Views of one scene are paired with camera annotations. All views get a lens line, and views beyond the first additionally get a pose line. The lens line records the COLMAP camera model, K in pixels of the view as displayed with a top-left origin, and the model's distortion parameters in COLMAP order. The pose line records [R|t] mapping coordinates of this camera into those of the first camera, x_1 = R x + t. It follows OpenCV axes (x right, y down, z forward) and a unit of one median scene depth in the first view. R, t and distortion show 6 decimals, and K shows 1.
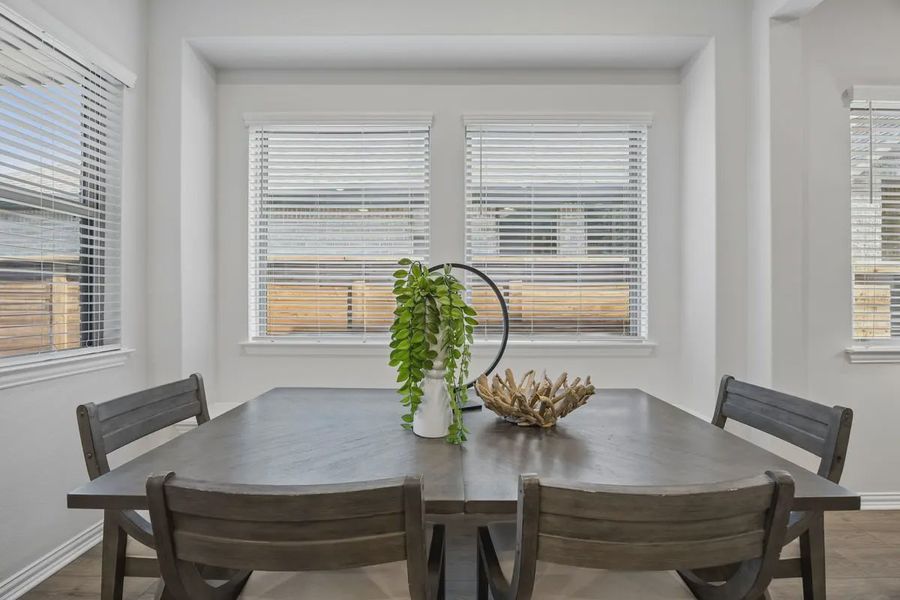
lens RADIAL K [[406.9, 0, 452.8], [0, 406.9, 289.3], [0, 0, 1]] dist [0.002787, 0.000360]
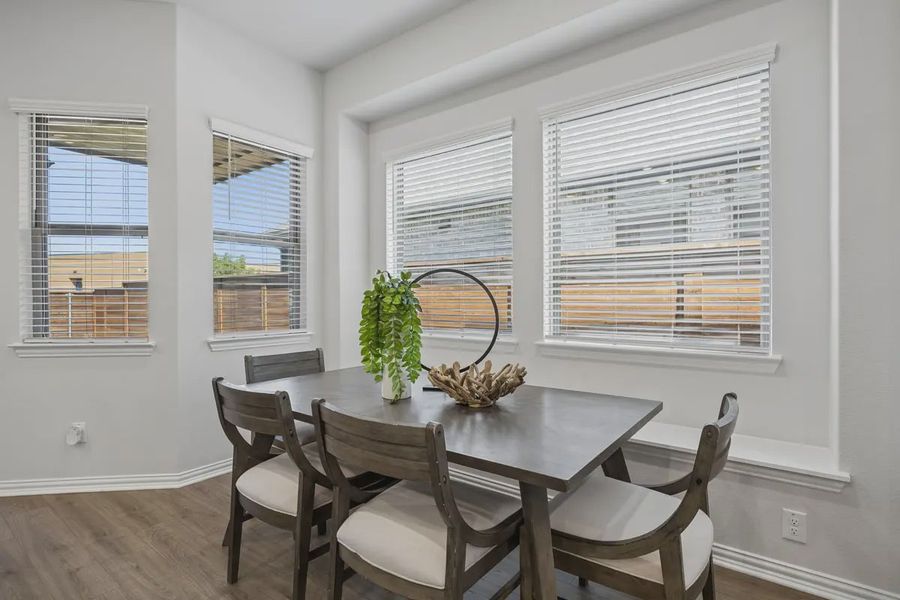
lens RADIAL K [[446.0, 0, 450.0], [0, 446.0, 300.0], [0, 0, 1]] dist [-0.001418, -0.000033]
pose [[0.794340, -0.001542, -0.607472, 0.538720], [0.019807, 0.999531, 0.023363, -0.000608], [0.607151, -0.030591, 0.793998, 0.002008]]
